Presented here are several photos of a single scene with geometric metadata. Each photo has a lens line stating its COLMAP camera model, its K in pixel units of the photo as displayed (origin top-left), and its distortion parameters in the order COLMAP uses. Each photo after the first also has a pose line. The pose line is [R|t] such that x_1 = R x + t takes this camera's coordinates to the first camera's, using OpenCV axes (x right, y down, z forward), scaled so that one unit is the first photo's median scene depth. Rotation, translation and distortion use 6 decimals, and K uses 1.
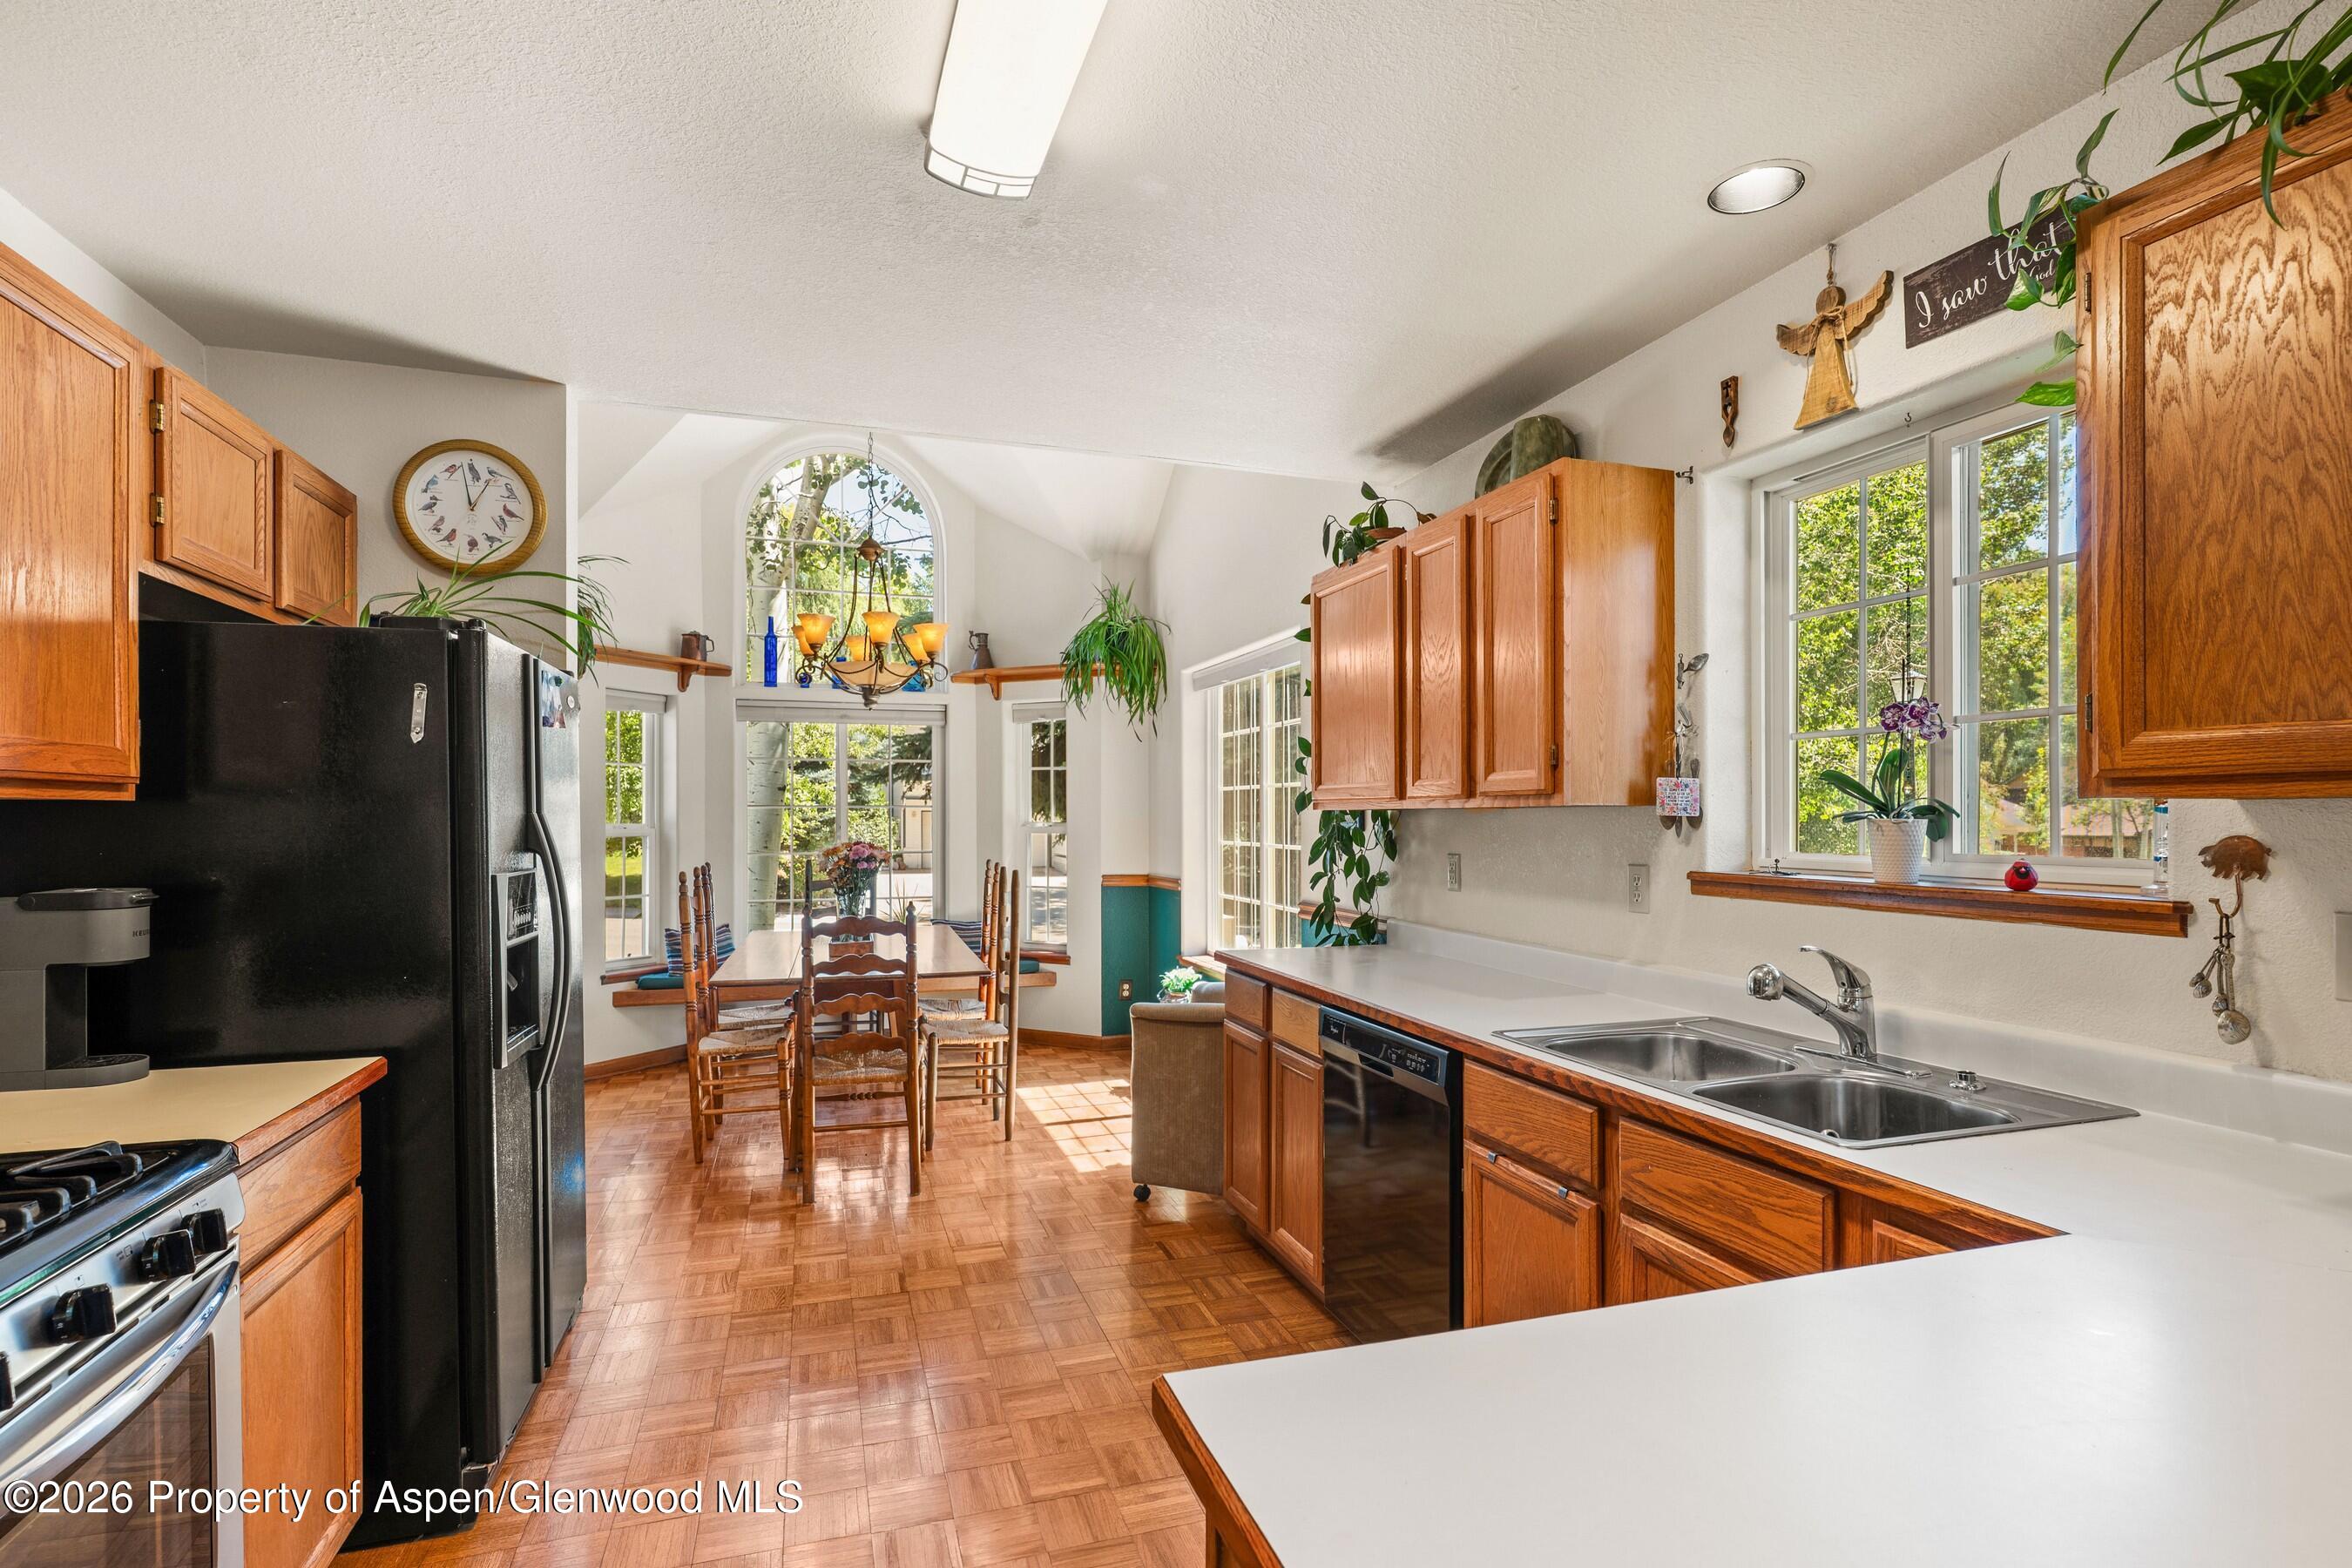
lens RADIAL K [[1135.3, 0, 1189.9], [0, 1135.3, 819.2], [0, 0, 1]] dist [-0.002422, 0.002808]
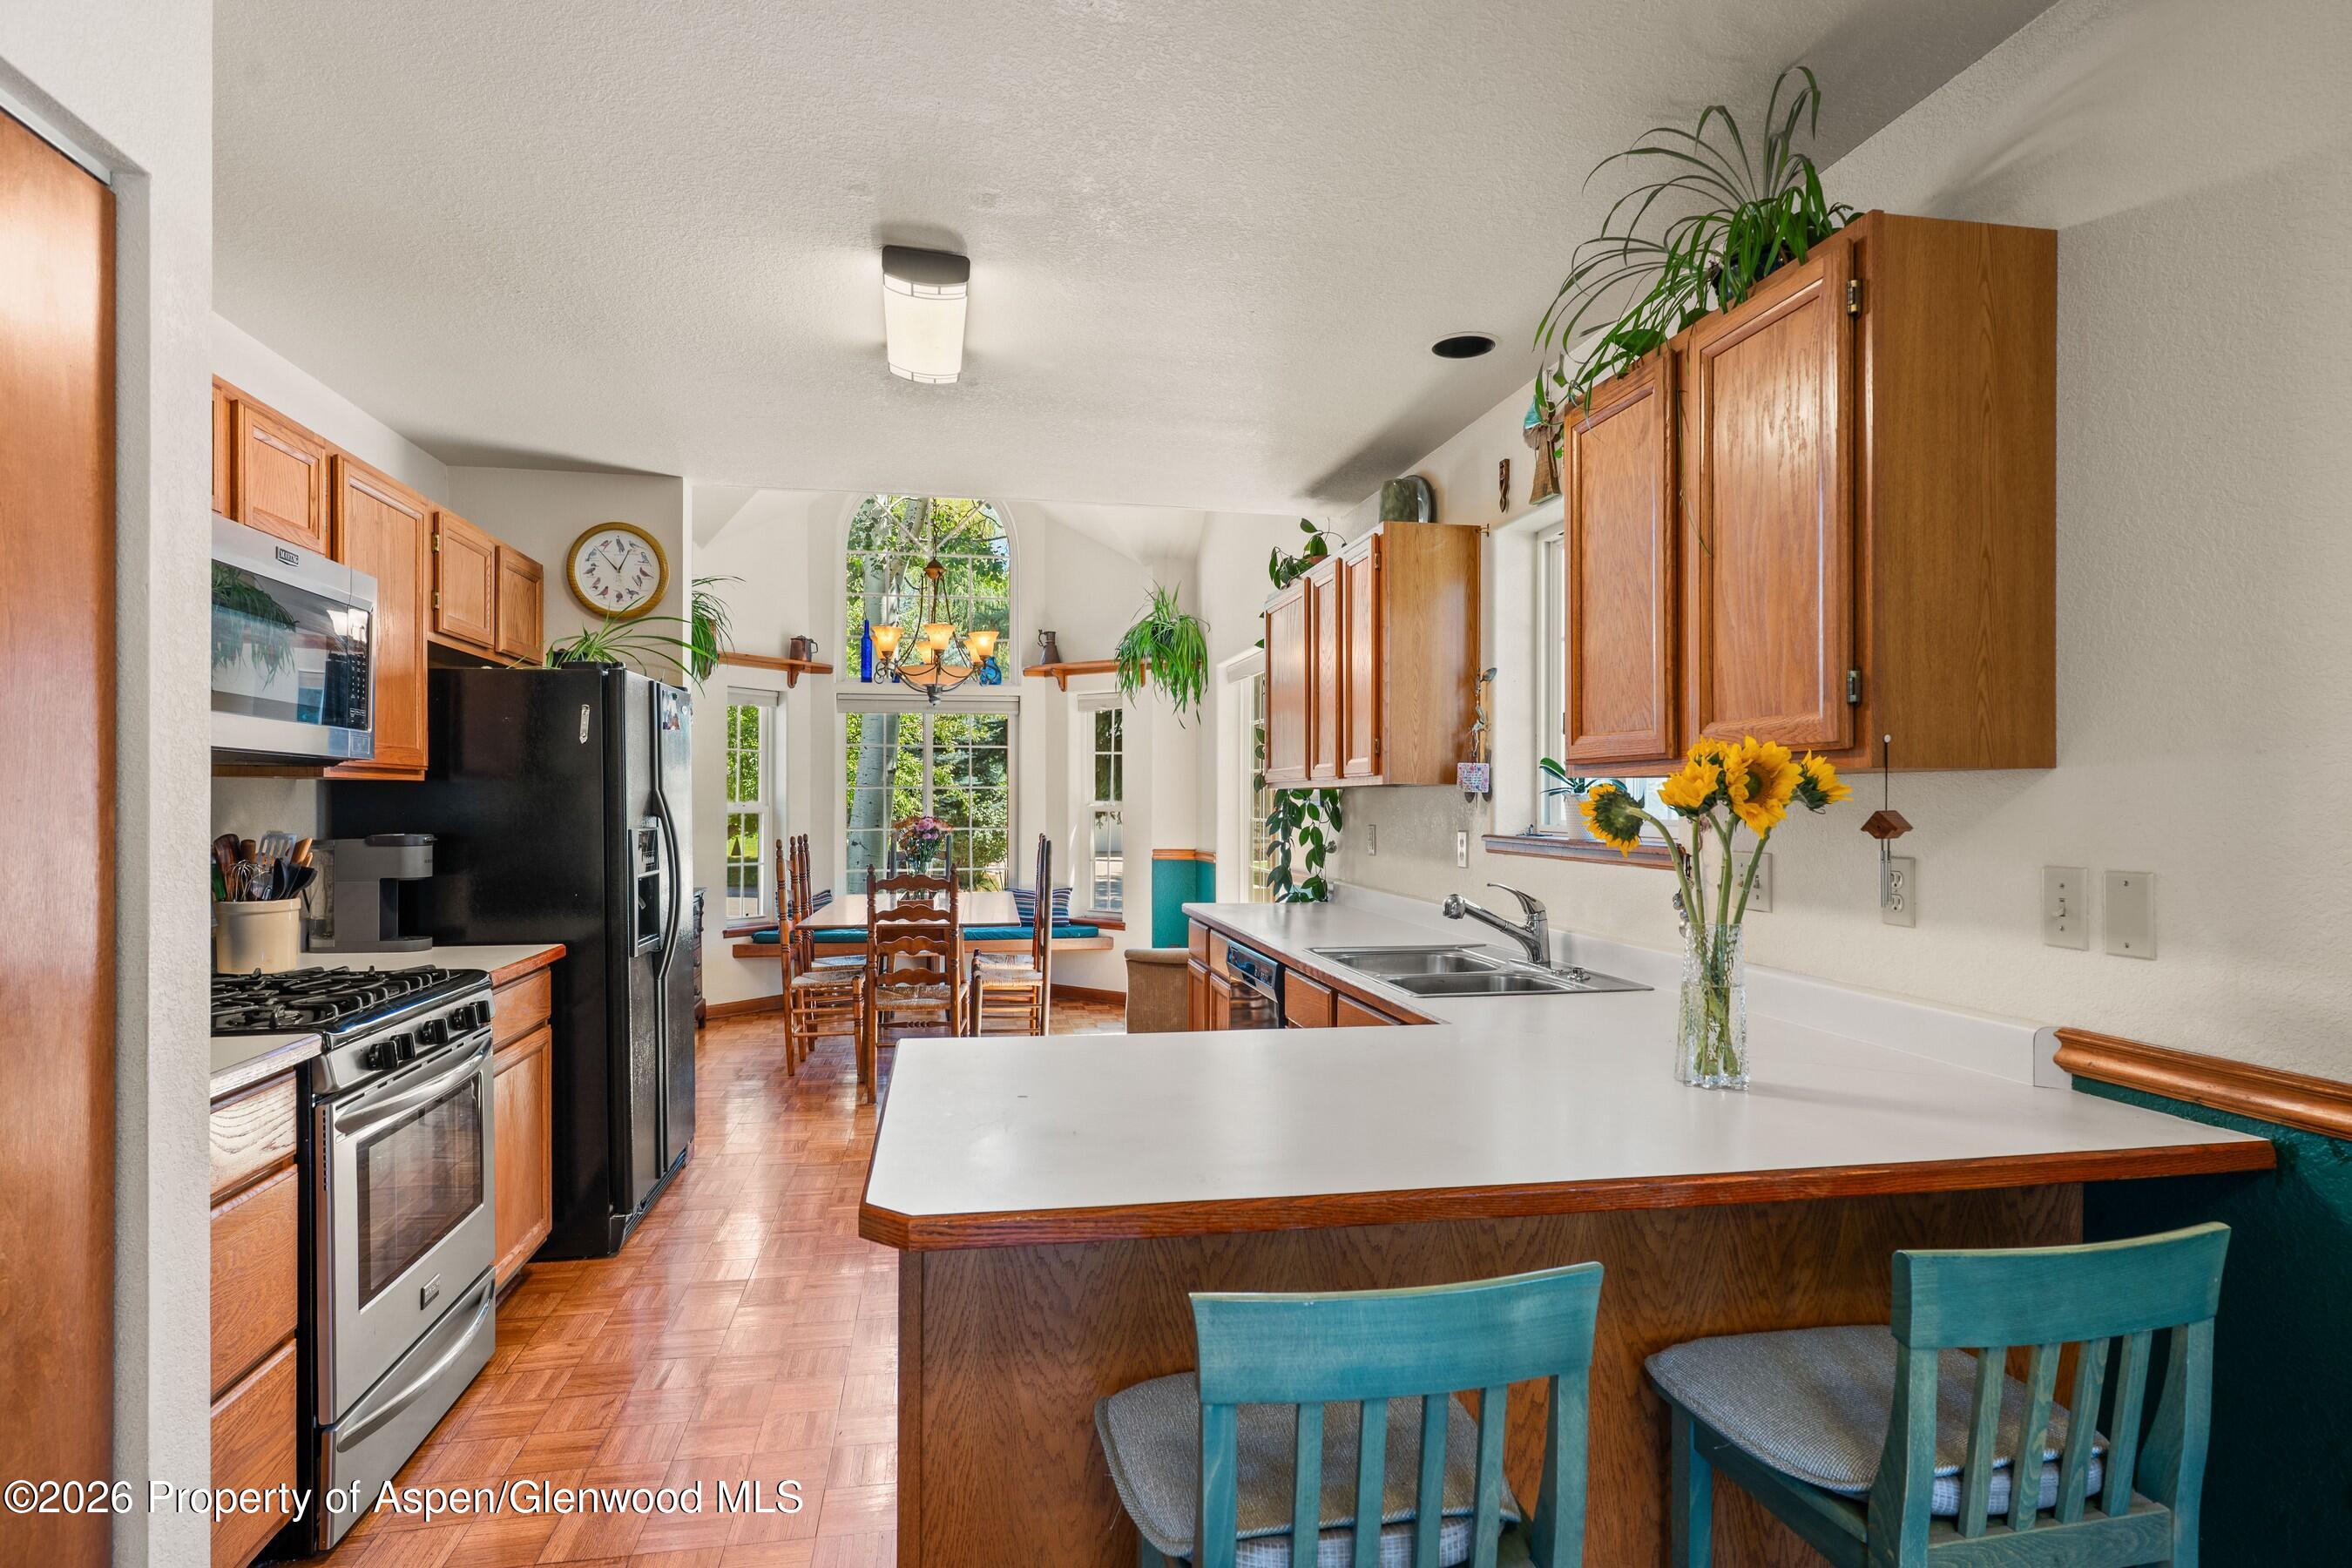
lens RADIAL K [[1215.7, 0, 1183.9], [0, 1215.7, 804.2], [0, 0, 1]] dist [-0.000904, -0.000845]
pose [[0.991054, 0.001813, -0.133451, 0.255200], [-0.001696, 0.999998, 0.000986, 0.009179], [0.133452, -0.000751, 0.991055, -0.387378]]
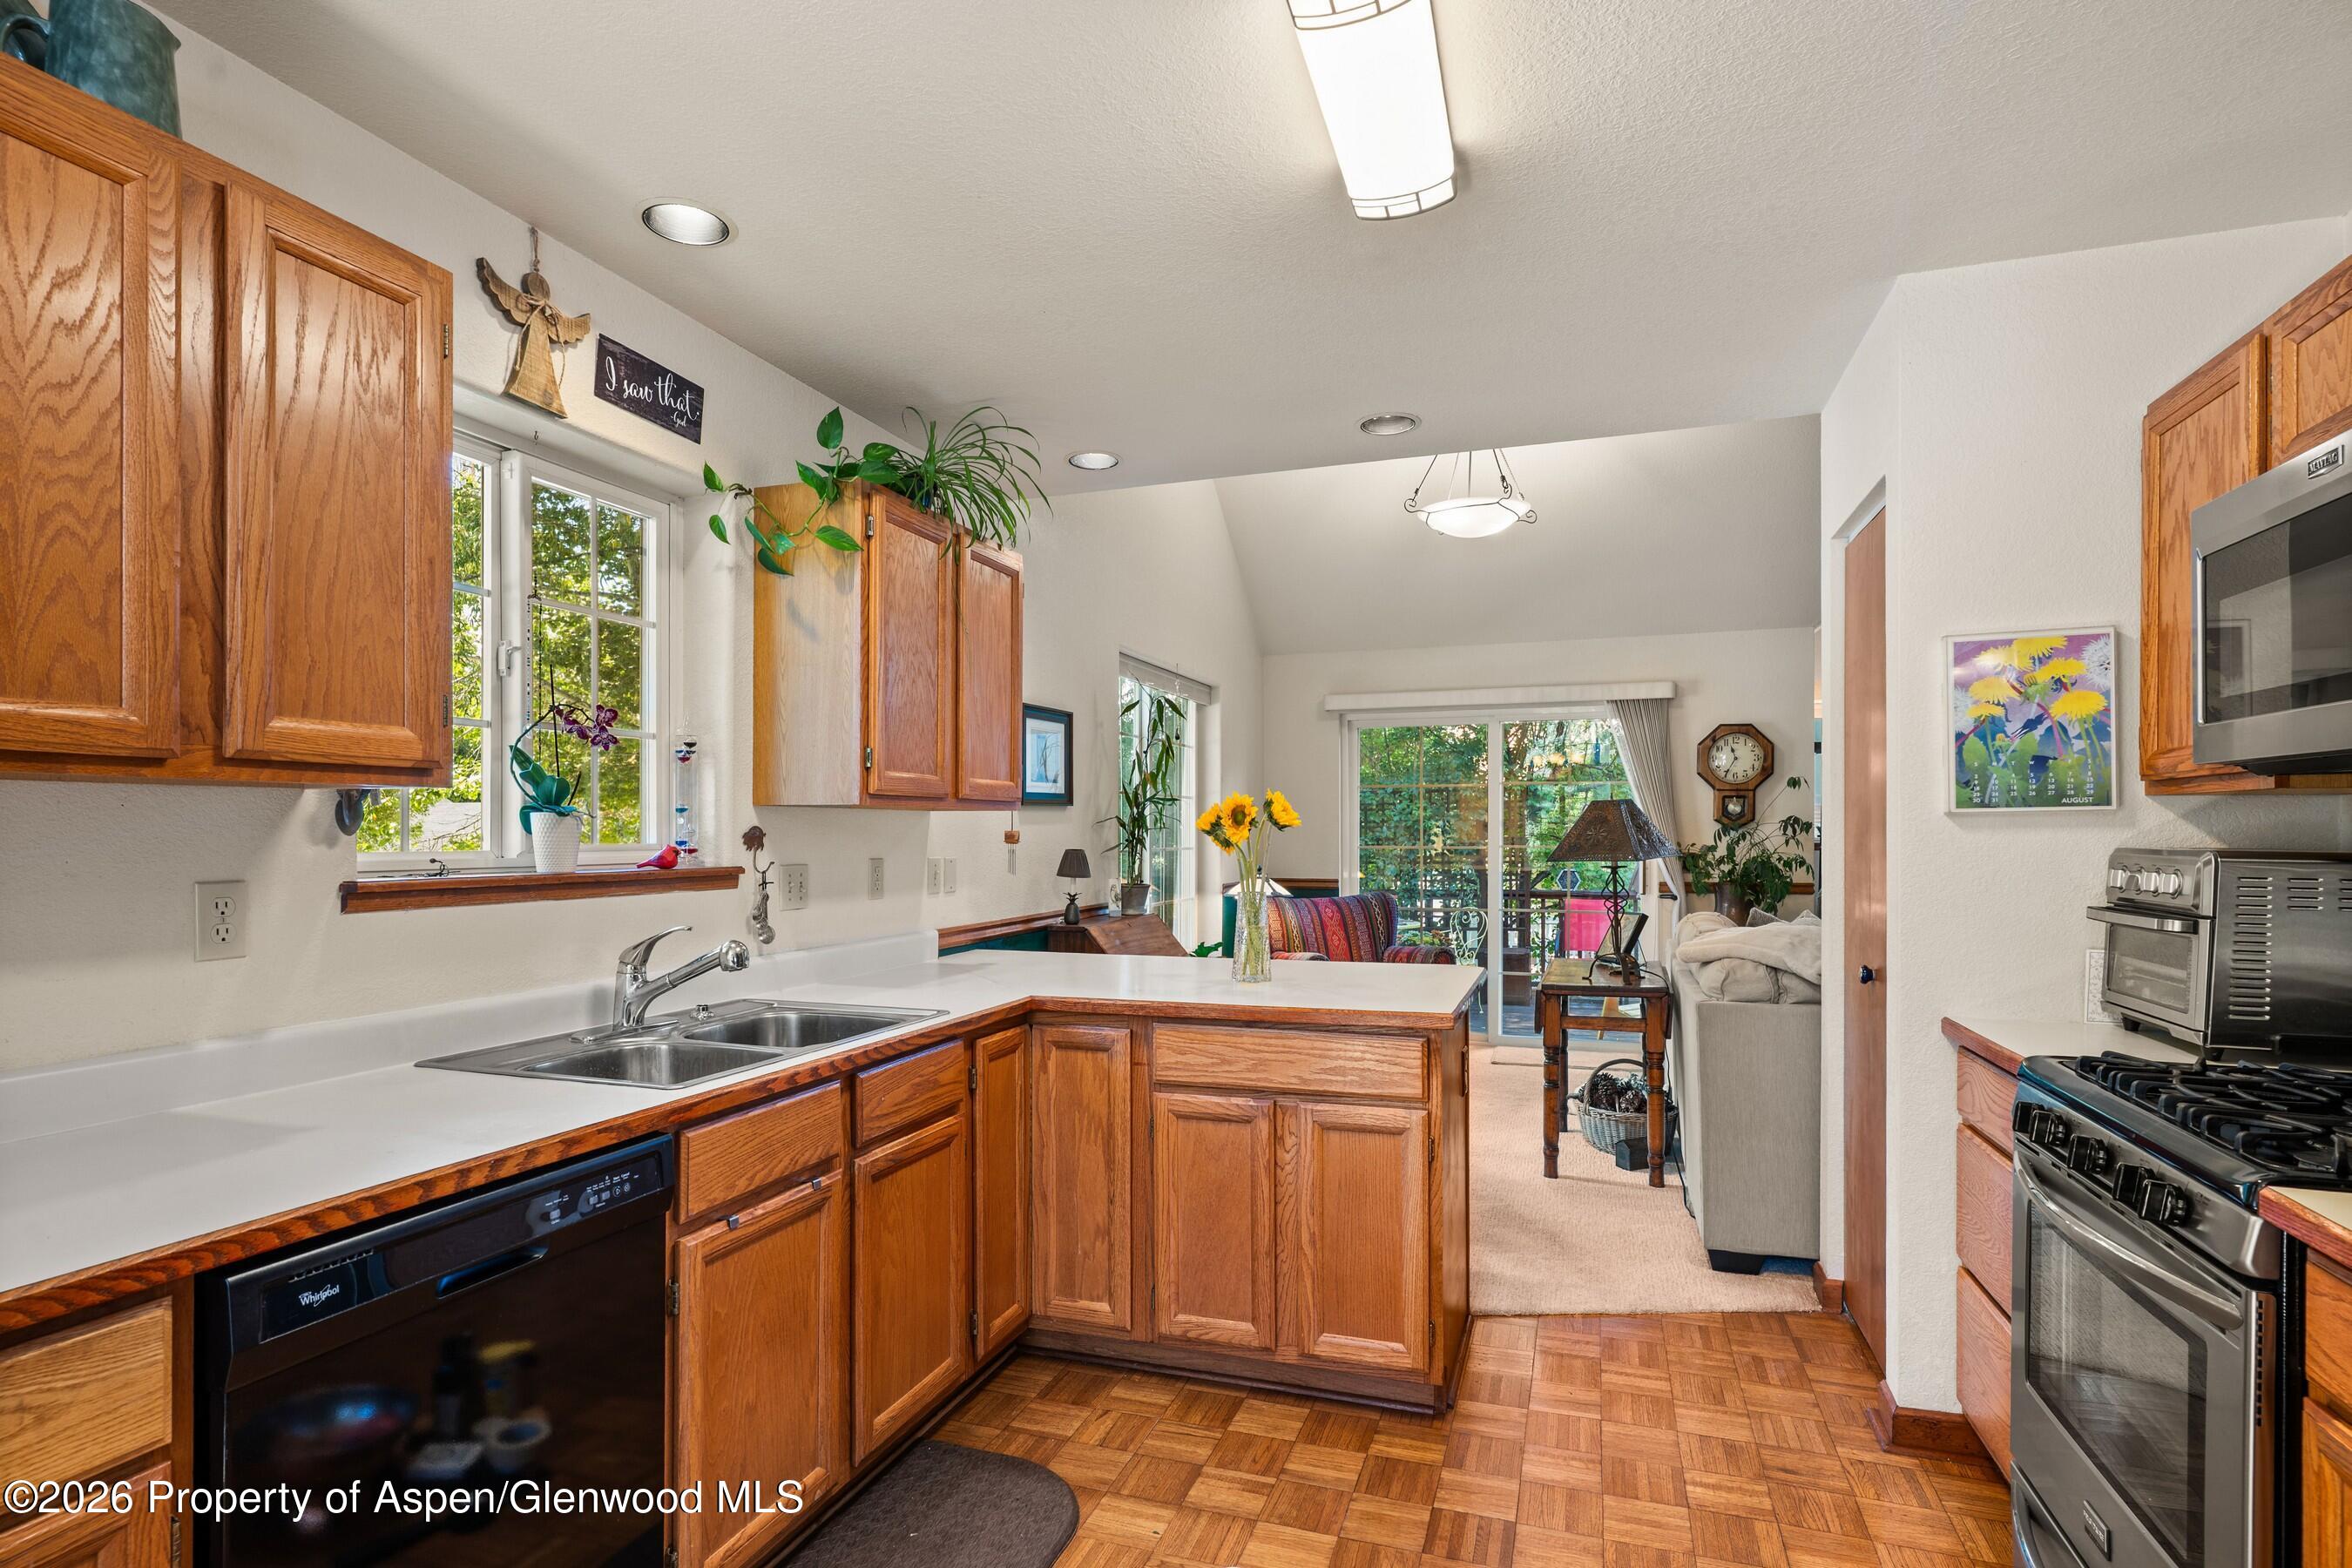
lens RADIAL K [[1215.7, 0, 1189.1], [0, 1215.7, 832.3], [0, 0, 1]] dist [-0.000904, -0.000845]
pose [[-0.801160, -0.002474, 0.598446, -0.408601], [-0.000767, 0.999995, 0.003107, 0.009940], [-0.598450, 0.002030, -0.801157, 1.175430]]
